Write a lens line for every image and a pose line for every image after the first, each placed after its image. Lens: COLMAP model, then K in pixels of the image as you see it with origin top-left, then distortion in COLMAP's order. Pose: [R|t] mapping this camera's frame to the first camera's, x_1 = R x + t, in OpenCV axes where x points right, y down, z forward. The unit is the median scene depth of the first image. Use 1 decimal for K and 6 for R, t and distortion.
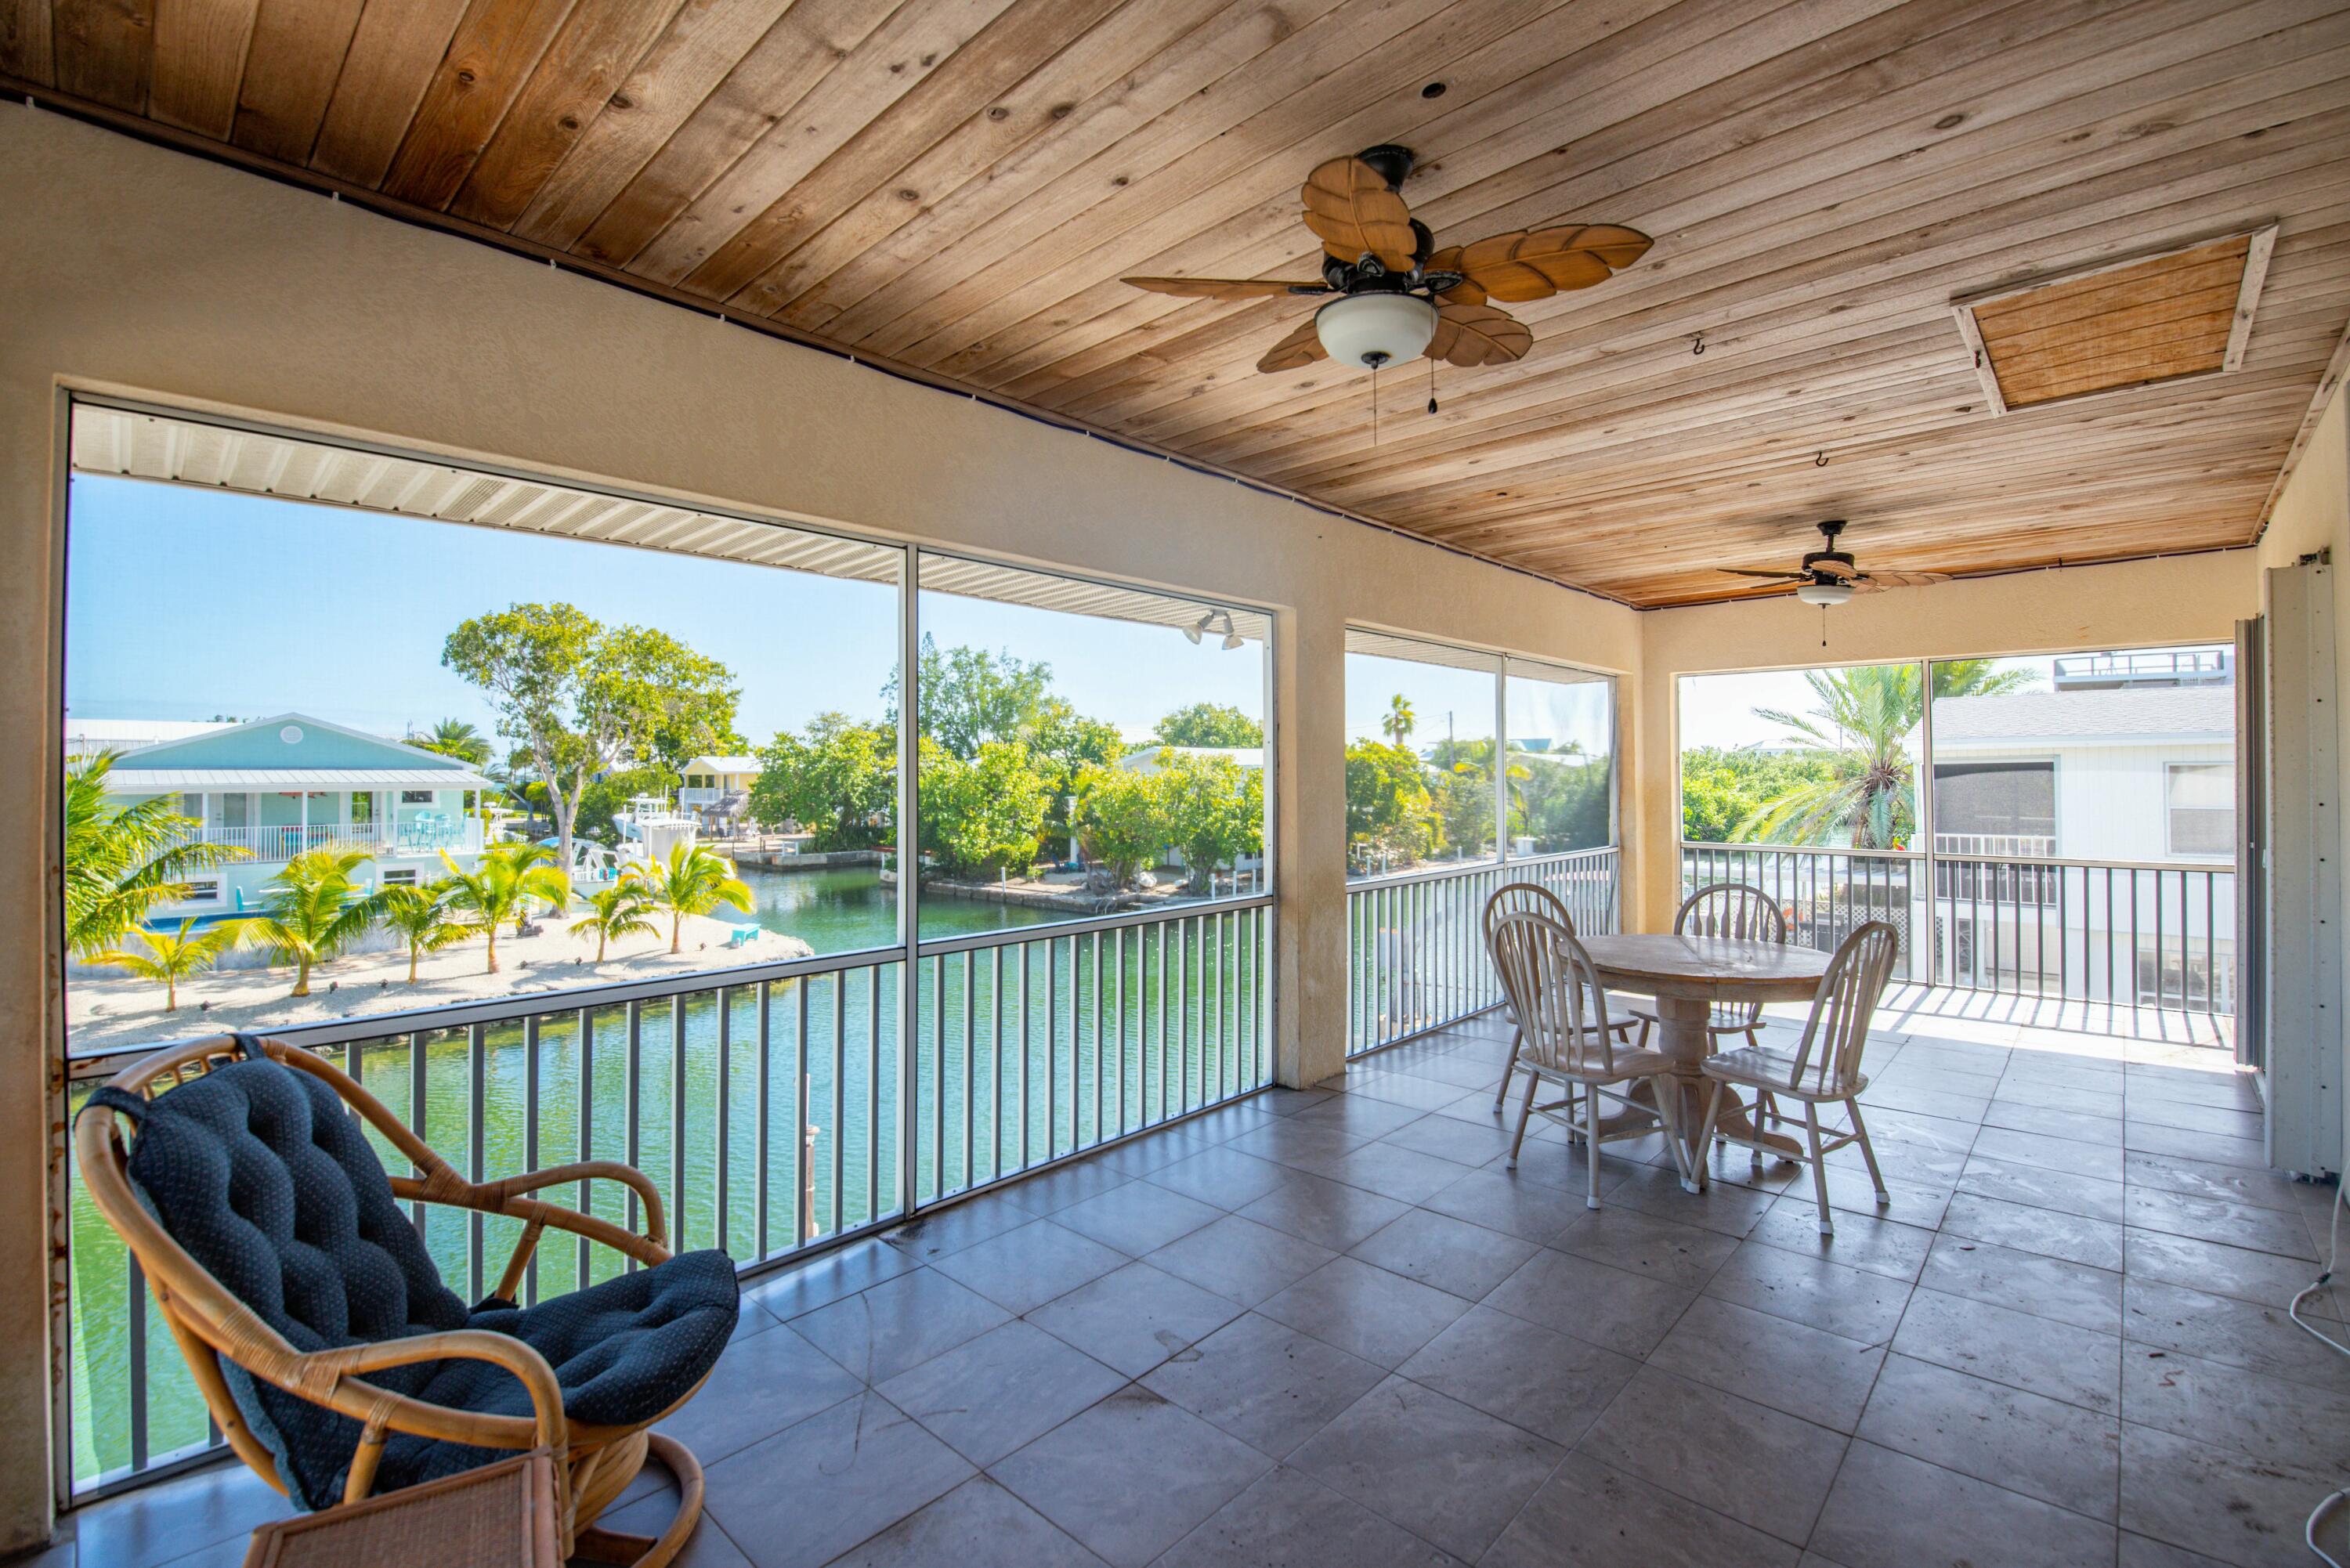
lens RADIAL K [[1028.2, 0, 1187.1], [0, 1028.2, 772.9], [0, 0, 1]] dist [0.000130, -0.000306]
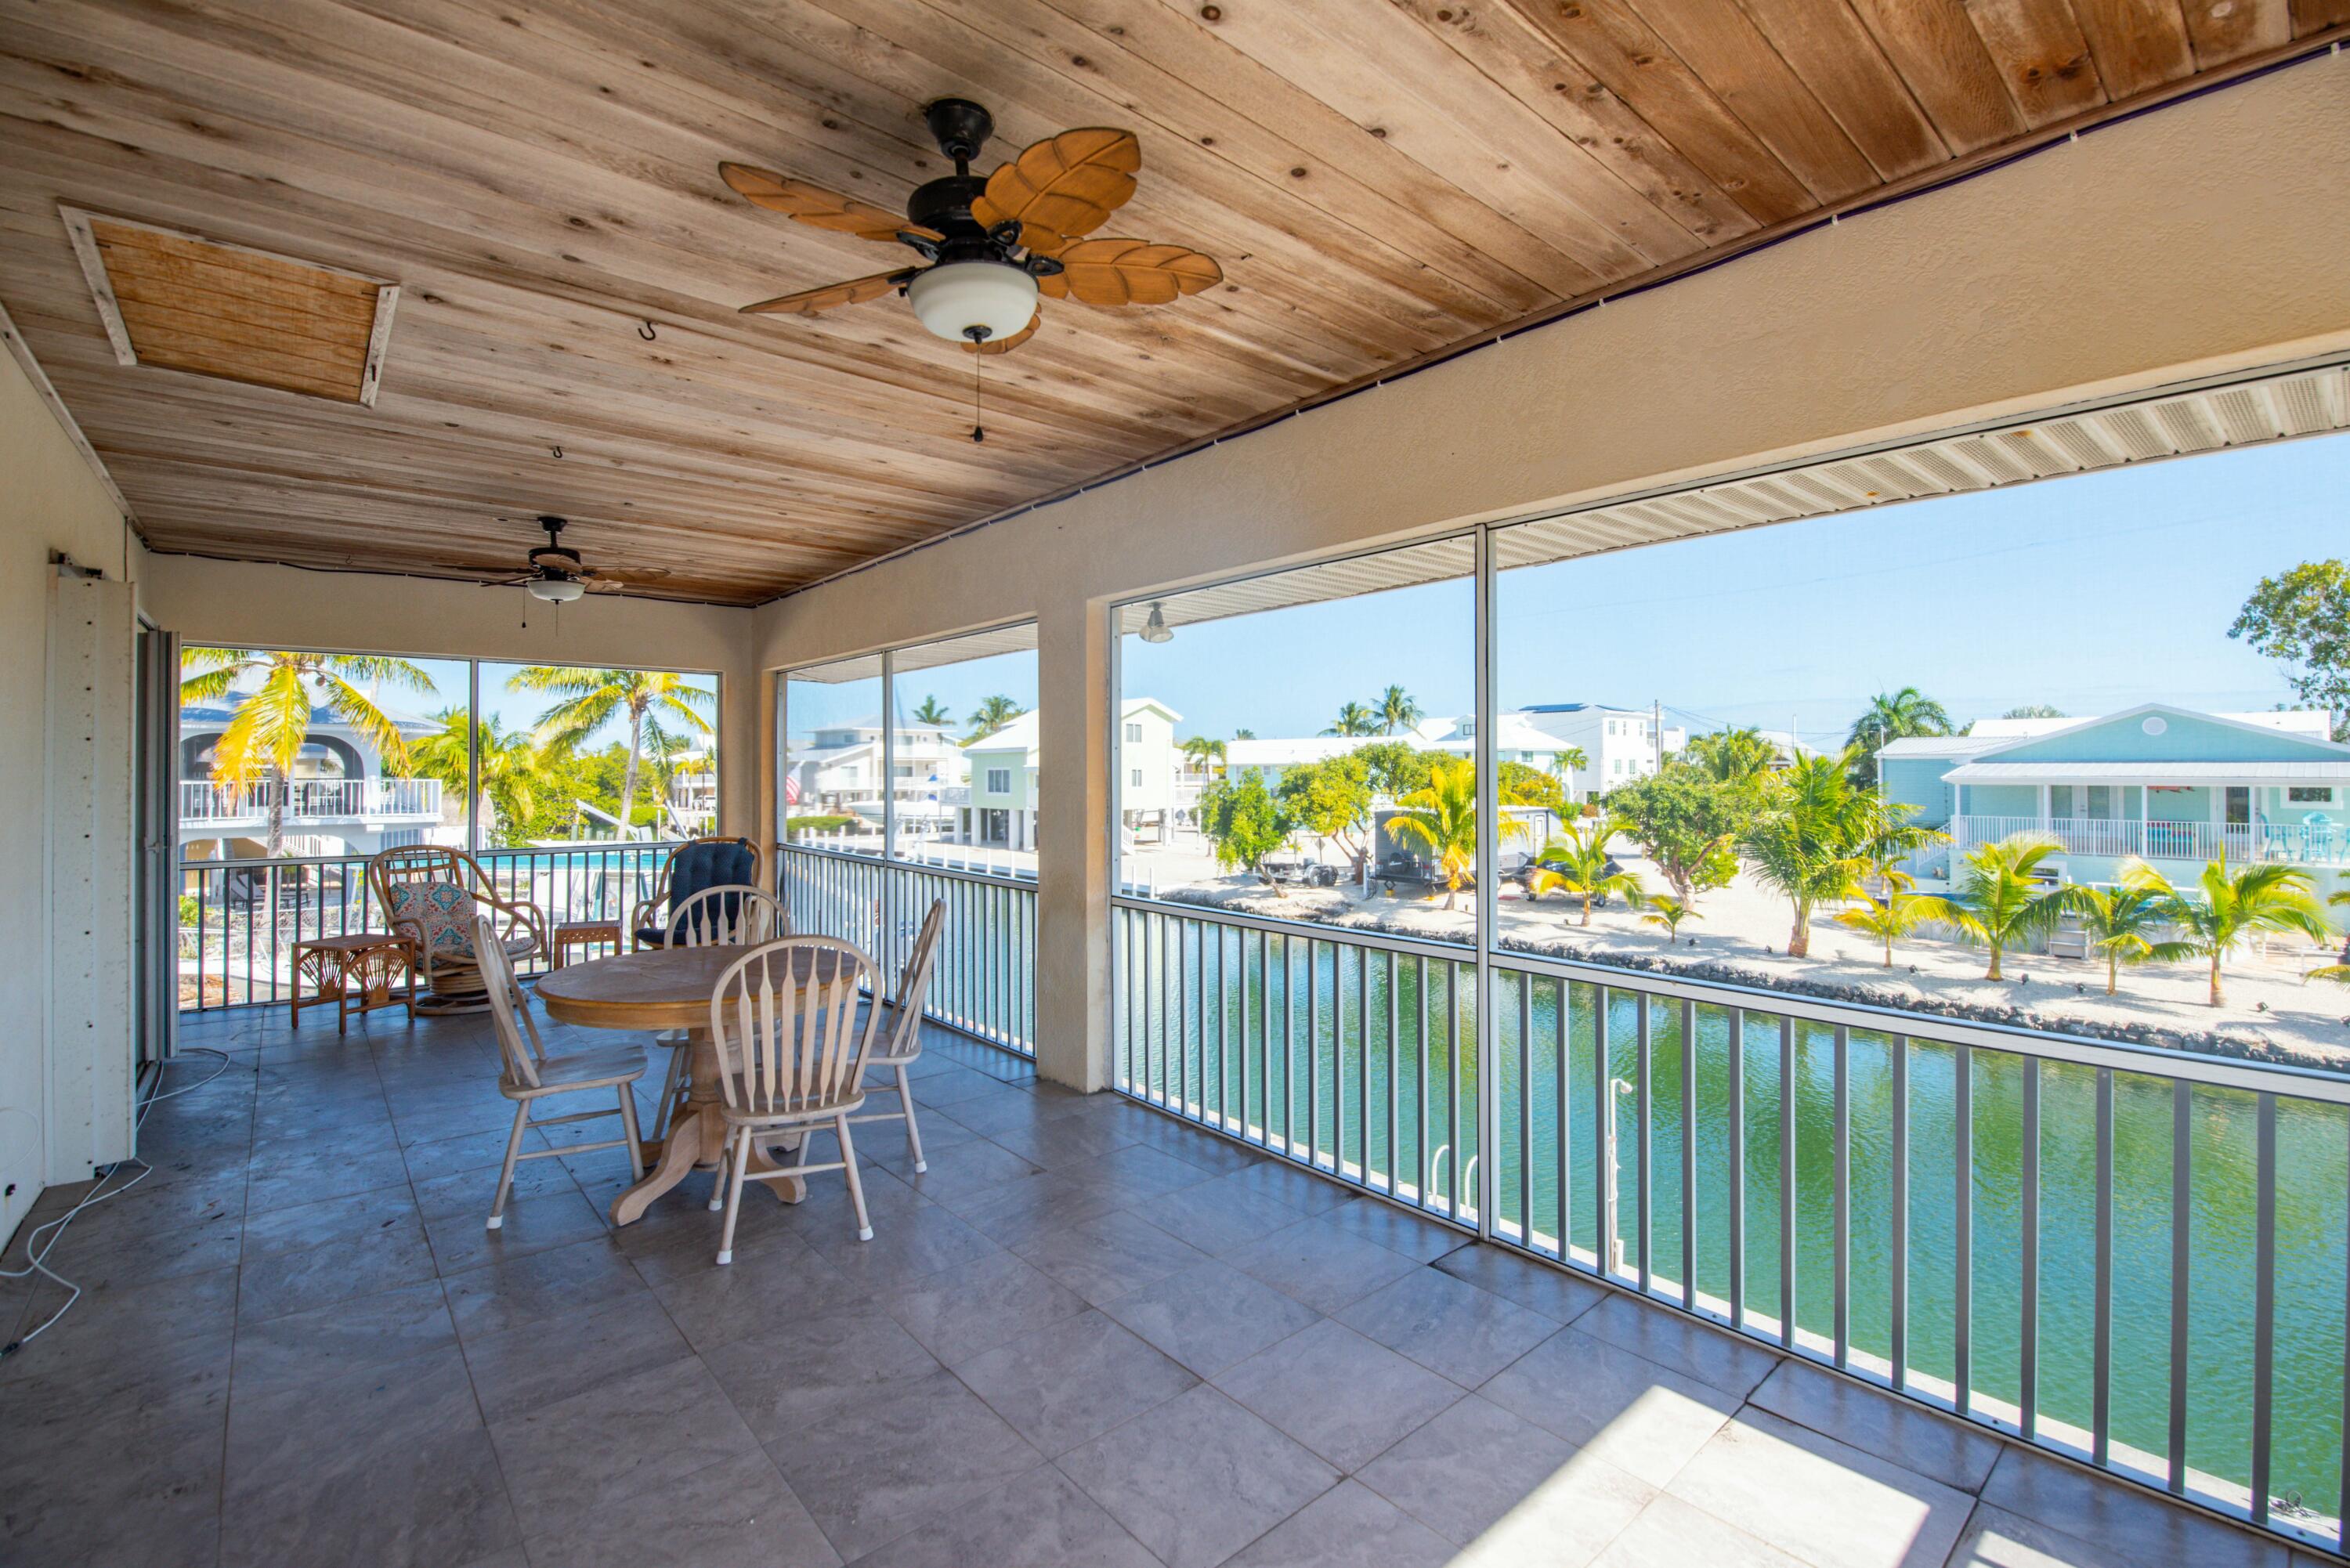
lens RADIAL K [[1028.2, 0, 1186.3], [0, 1028.2, 775.1], [0, 0, 1]] dist [0.000130, -0.000306]
pose [[-0.107951, 0.004577, -0.994146, 0.280092], [0.004970, 0.999979, 0.004064, 0.000238], [0.994144, -0.004502, -0.107972, 0.314577]]
